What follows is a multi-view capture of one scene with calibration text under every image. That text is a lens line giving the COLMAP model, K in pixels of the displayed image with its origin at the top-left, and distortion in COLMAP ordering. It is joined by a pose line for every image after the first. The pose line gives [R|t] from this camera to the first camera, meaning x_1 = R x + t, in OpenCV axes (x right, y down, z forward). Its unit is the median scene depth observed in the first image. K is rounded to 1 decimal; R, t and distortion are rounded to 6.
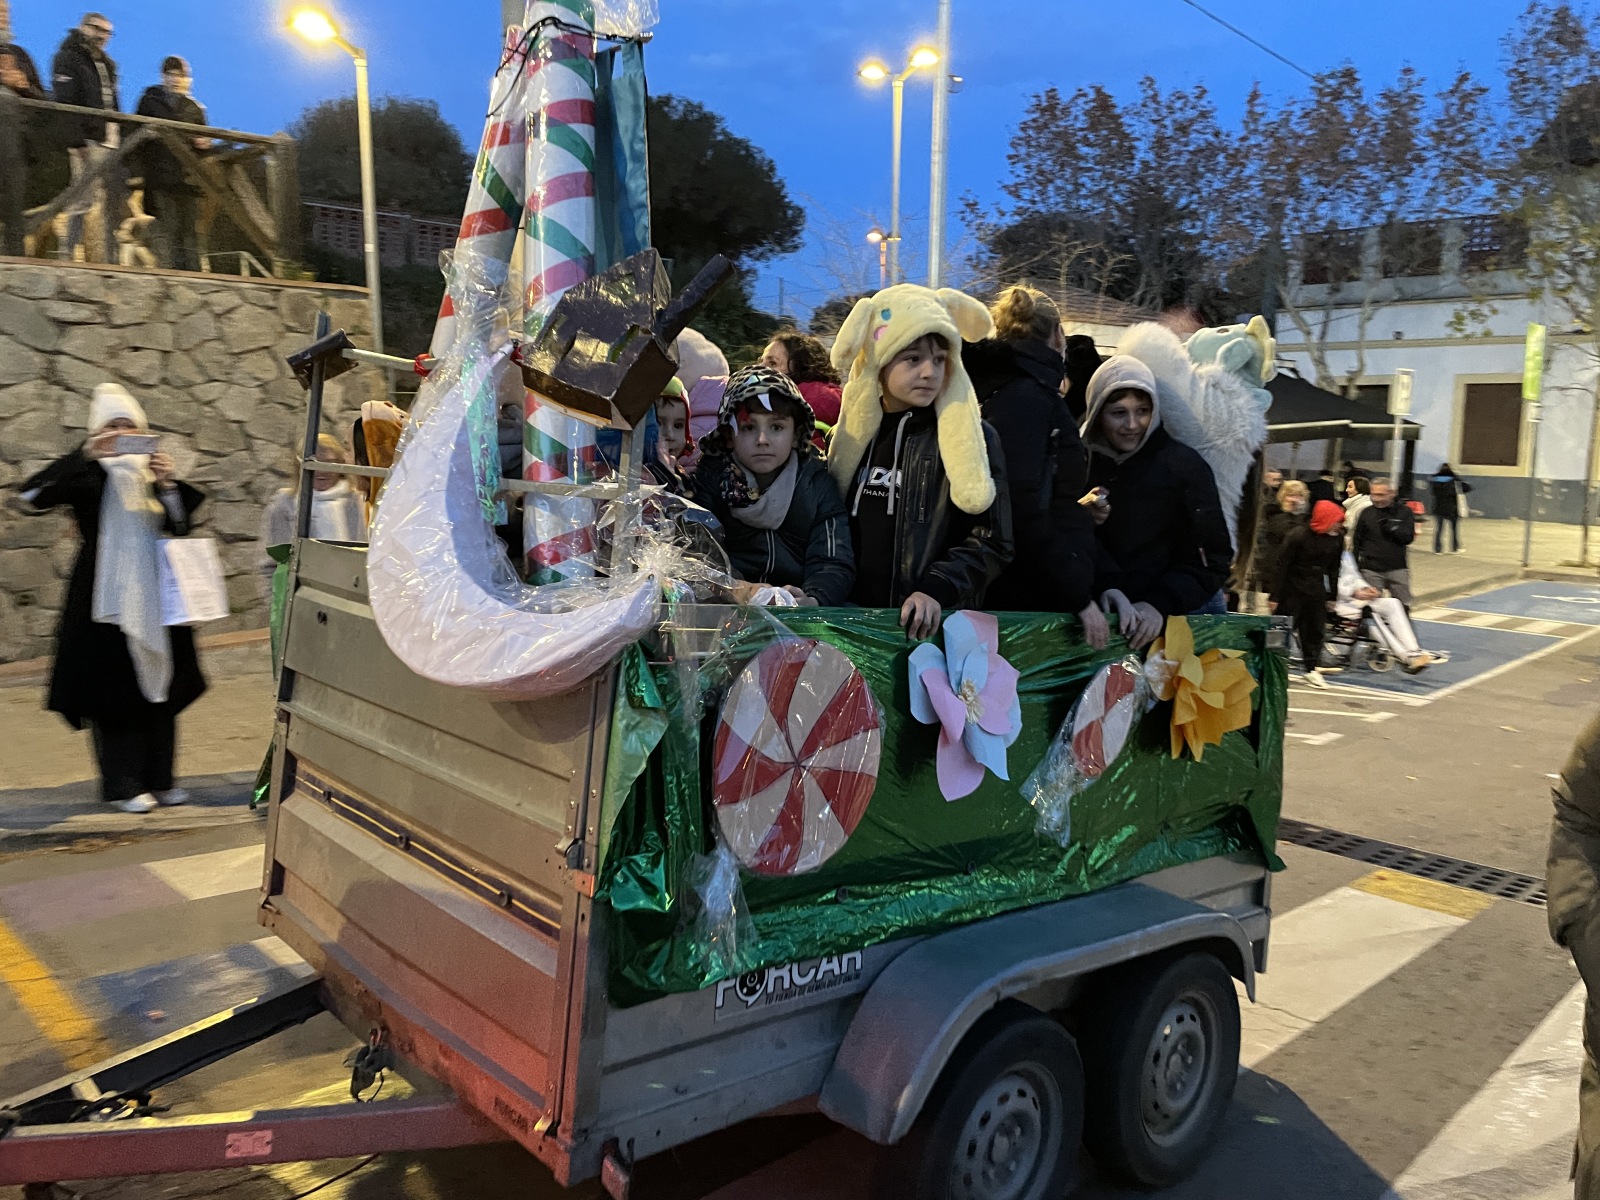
lens RADIAL K [[1208.5, 0, 789.7], [0, 1208.5, 579.6], [0, 0, 1]] dist [0.095991, -0.124042]
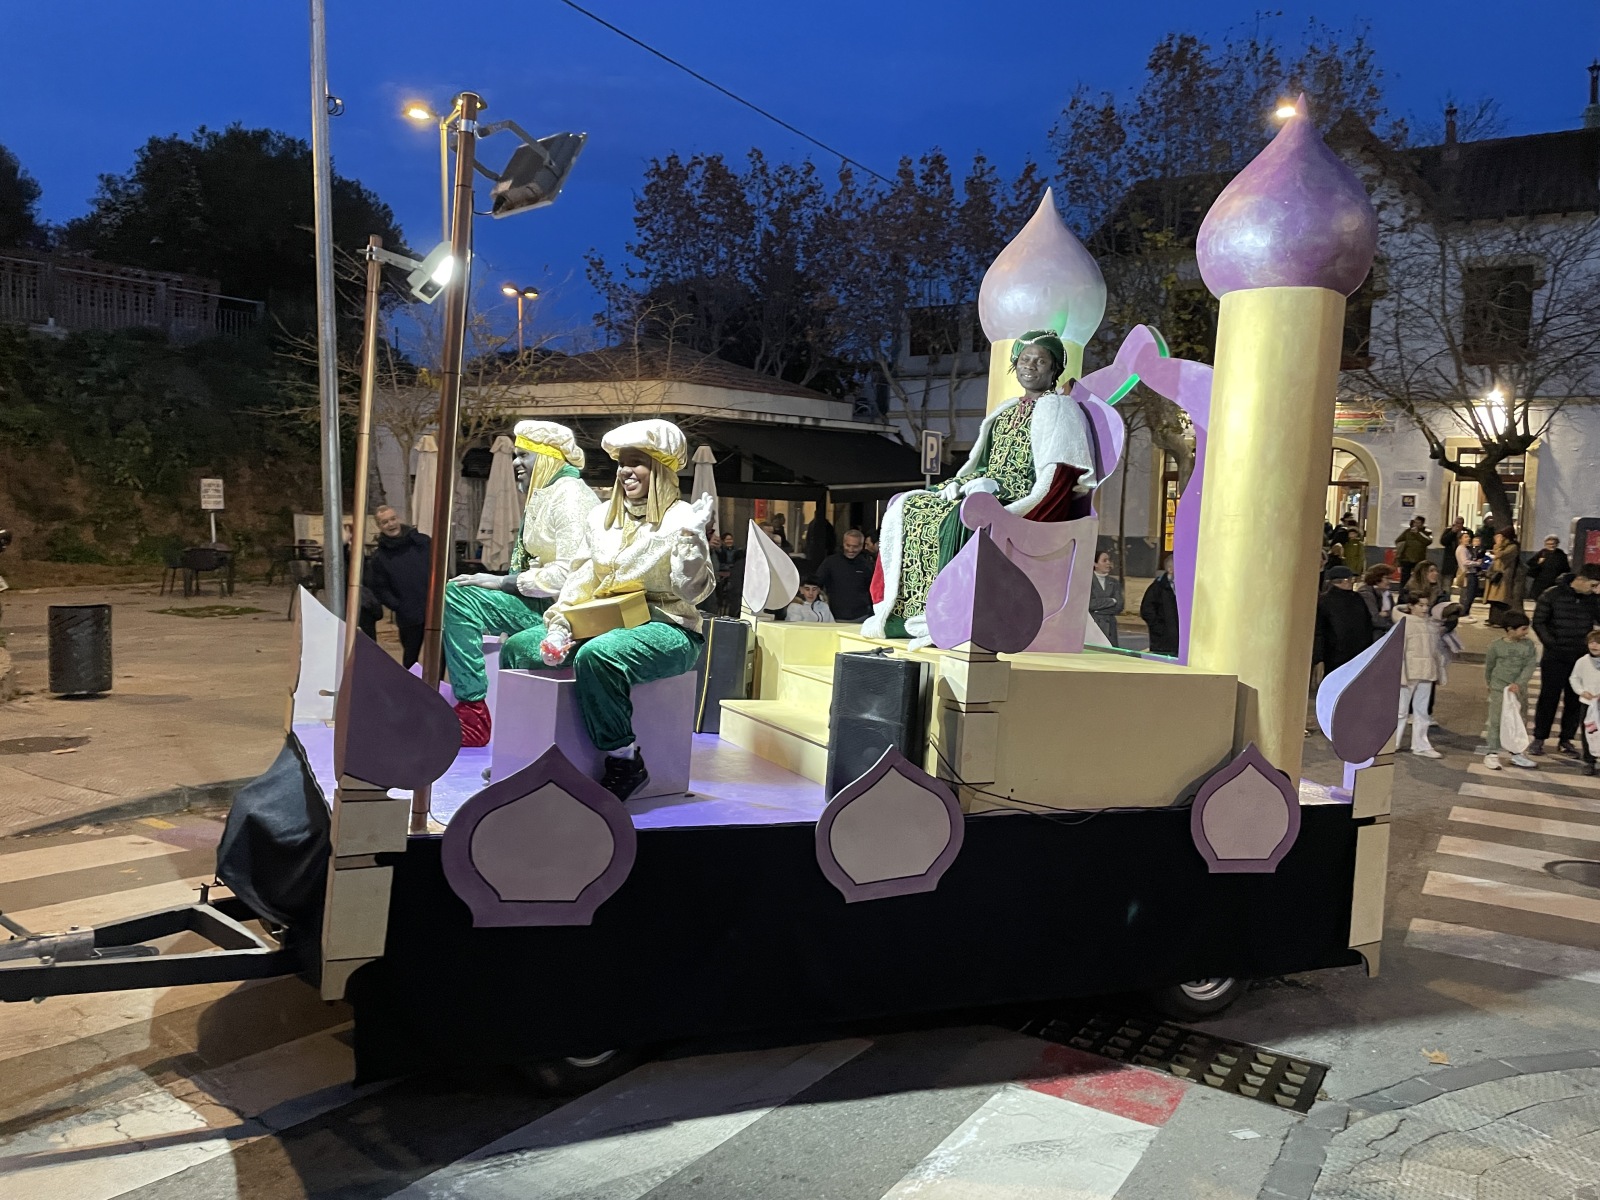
lens RADIAL K [[1208.5, 0, 789.2], [0, 1208.5, 594.1], [0, 0, 1]] dist [0.095991, -0.124042]
pose [[0.974213, -0.013629, 0.225219, 0.080705], [0.022667, 0.999036, -0.037594, 0.002909], [-0.224490, 0.041729, 0.973583, 0.010094]]
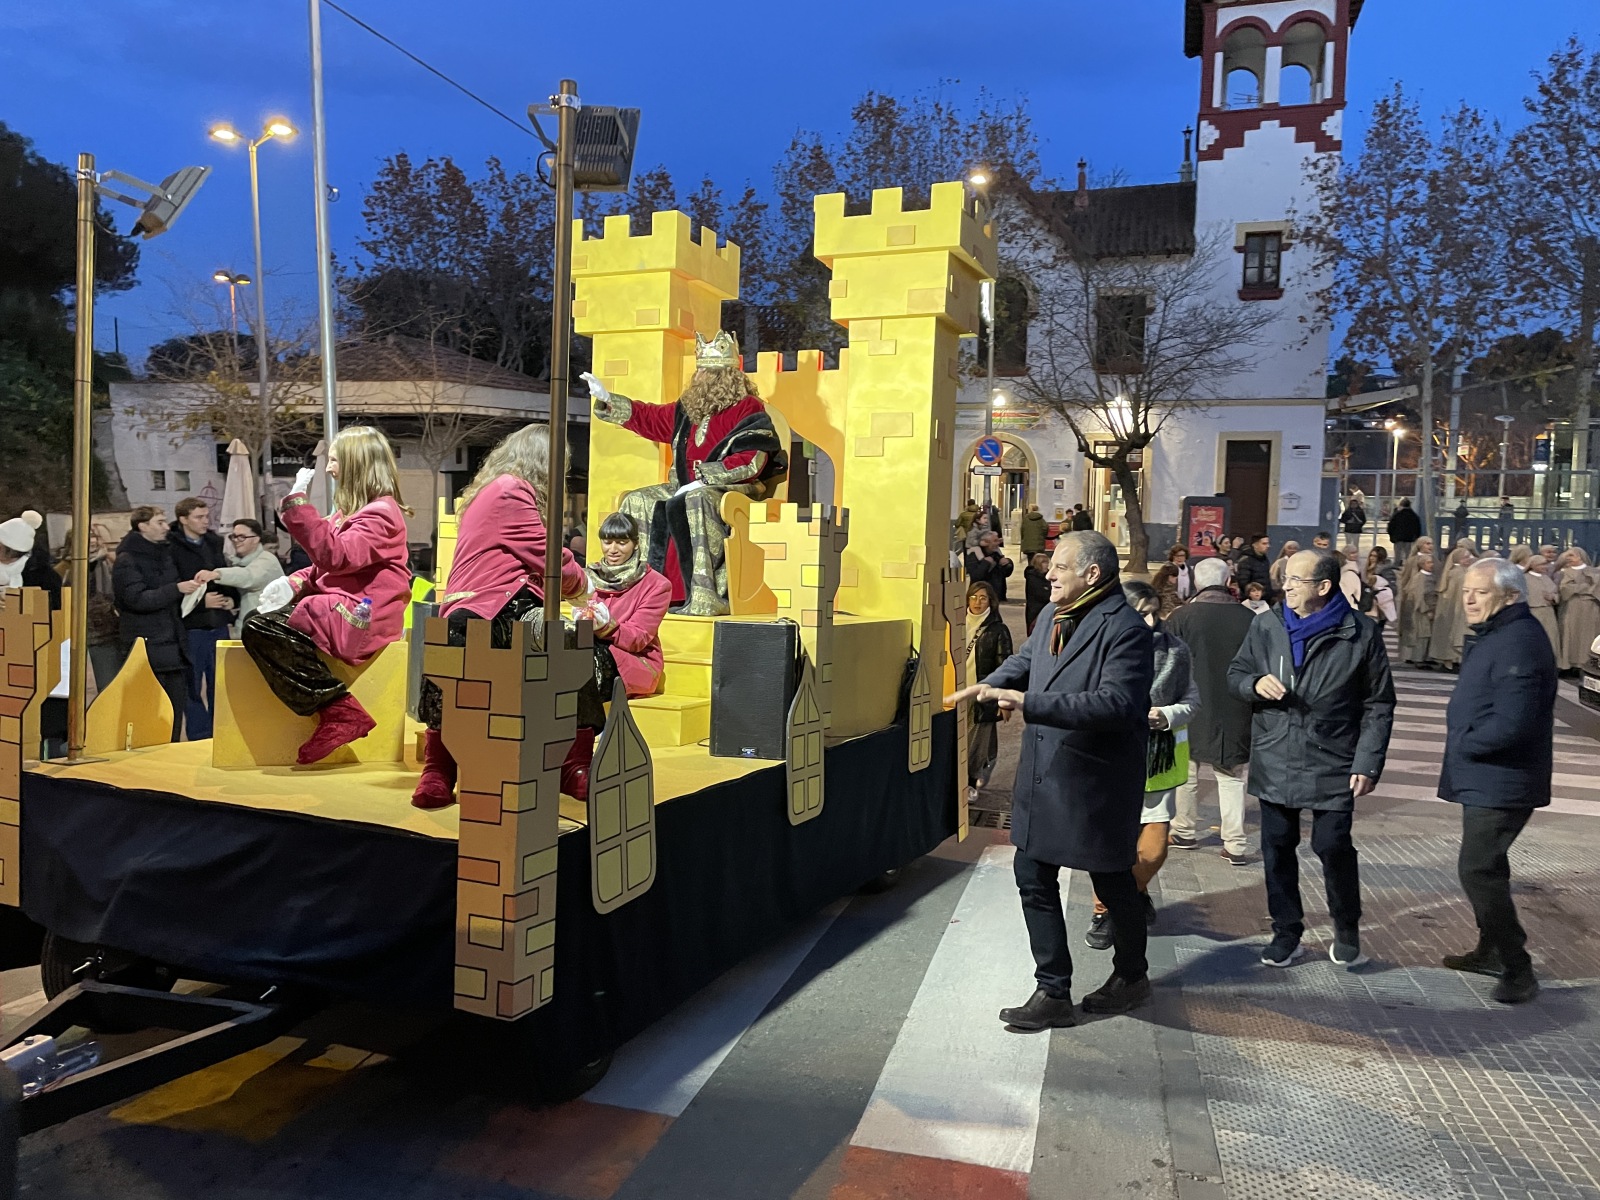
lens RADIAL K [[1208.5, 0, 785.6], [0, 1208.5, 592.7], [0, 0, 1]] dist [0.095991, -0.124042]
pose [[0.877051, -0.053541, 0.477404, -0.020127], [0.065688, 0.997802, -0.008773, 0.002362], [-0.475885, 0.039054, 0.878640, -0.061639]]
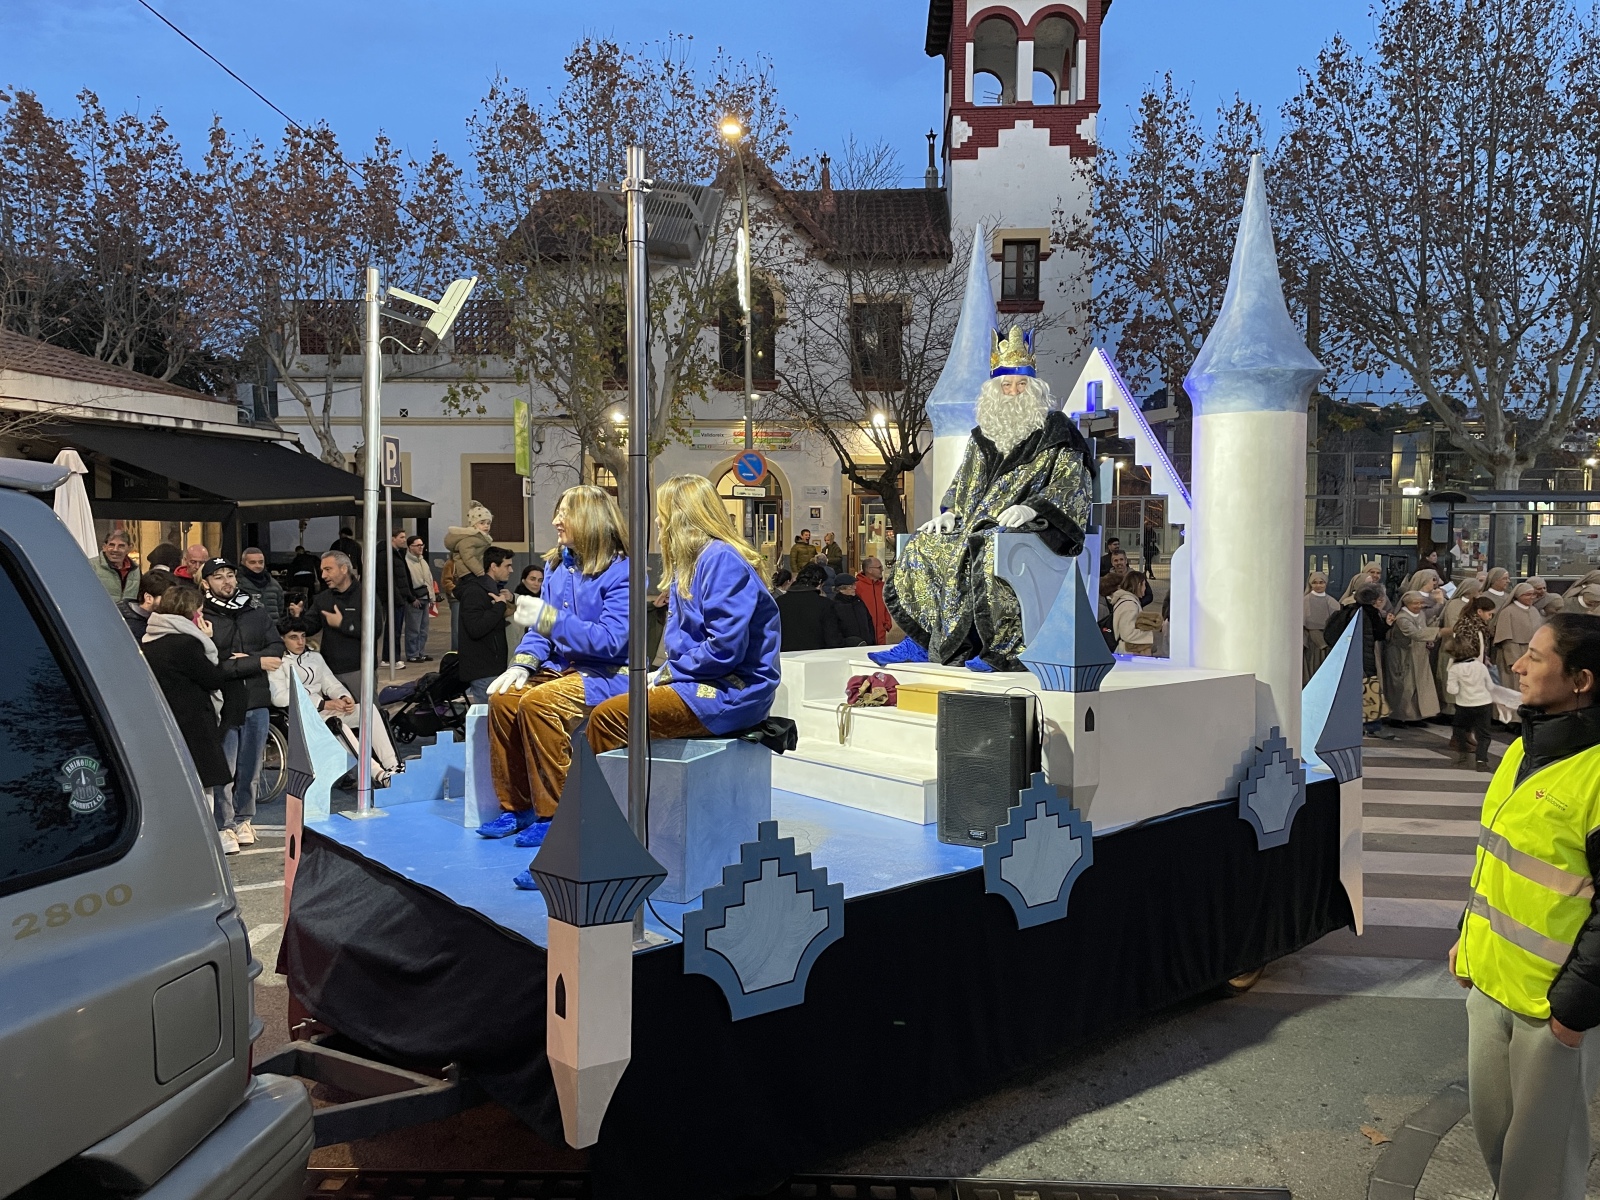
lens RADIAL K [[1208.5, 0, 814.8], [0, 1208.5, 580.0], [0, 0, 1]] dist [0.095991, -0.124042]
pose [[0.727744, -0.047858, 0.684177, 0.062115], [0.095554, 0.994908, -0.032045, -0.004533], [-0.679160, 0.088696, 0.728612, 0.082538]]
